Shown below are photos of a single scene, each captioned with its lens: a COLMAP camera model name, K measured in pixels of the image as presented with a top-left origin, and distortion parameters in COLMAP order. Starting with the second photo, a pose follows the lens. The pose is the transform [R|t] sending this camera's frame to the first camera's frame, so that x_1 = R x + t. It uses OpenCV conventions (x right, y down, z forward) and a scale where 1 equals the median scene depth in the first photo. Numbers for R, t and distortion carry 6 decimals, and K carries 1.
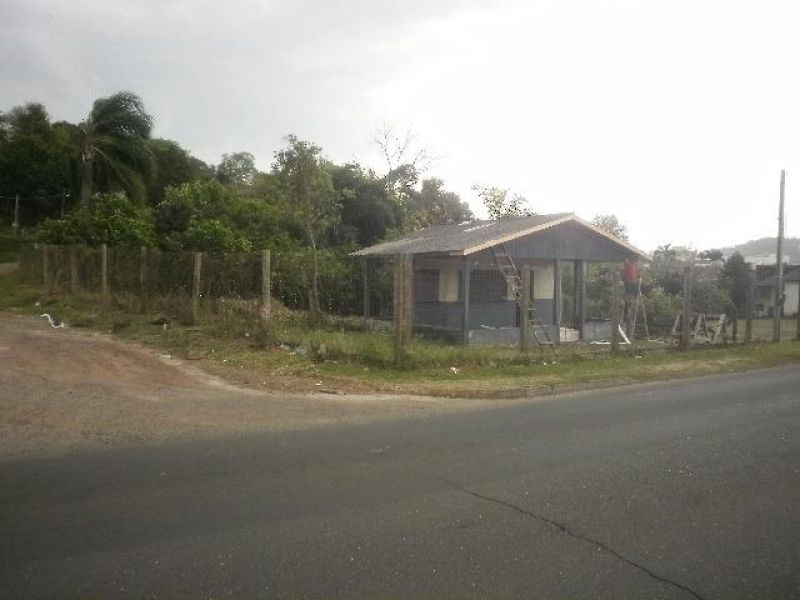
lens RADIAL K [[626.0, 0, 399.2], [0, 626.0, 287.5], [0, 0, 1]] dist [-0.119789, 0.213187]
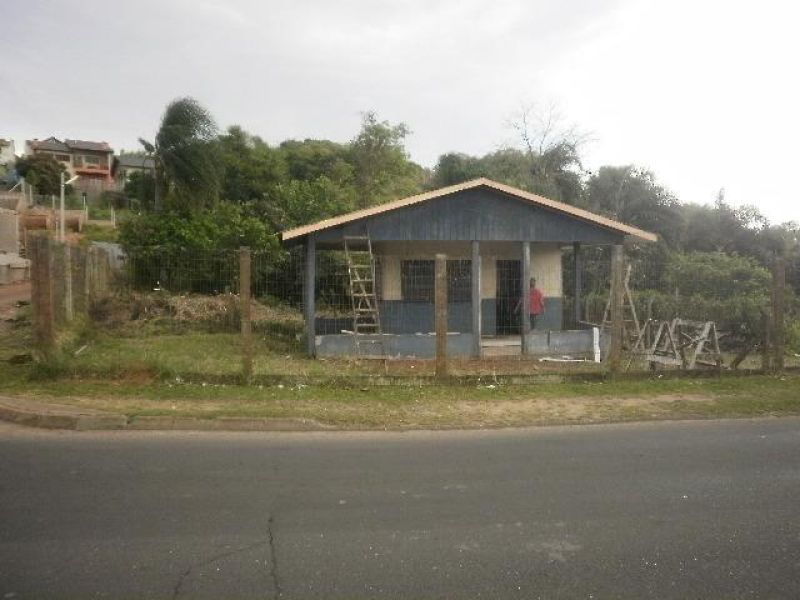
lens RADIAL K [[623.7, 0, 400.0], [0, 623.7, 267.4], [0, 0, 1]] dist [-0.088093, 0.003925]
pose [[0.900085, -0.017744, -0.435353, 0.527299], [0.003411, 0.999427, -0.033681, 0.009456], [0.435701, 0.028831, 0.899630, 0.332996]]
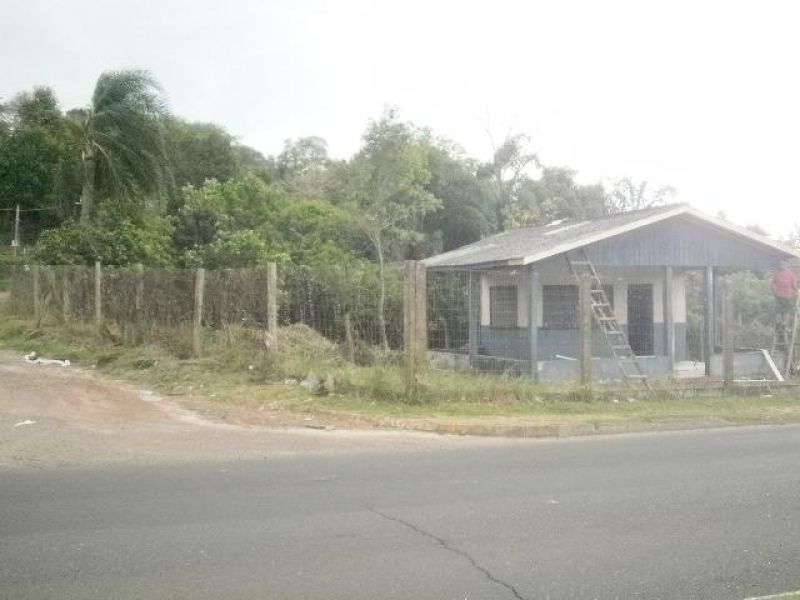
lens RADIAL K [[884.3, 0, 400.0], [0, 884.3, 300.0], [0, 0, 1]] dist [0.052388, -0.011879]
pose [[0.986517, -0.020220, -0.162405, 0.118838], [0.016567, 0.999579, -0.023813, 0.015429], [0.162818, 0.020801, 0.986437, -0.102045]]
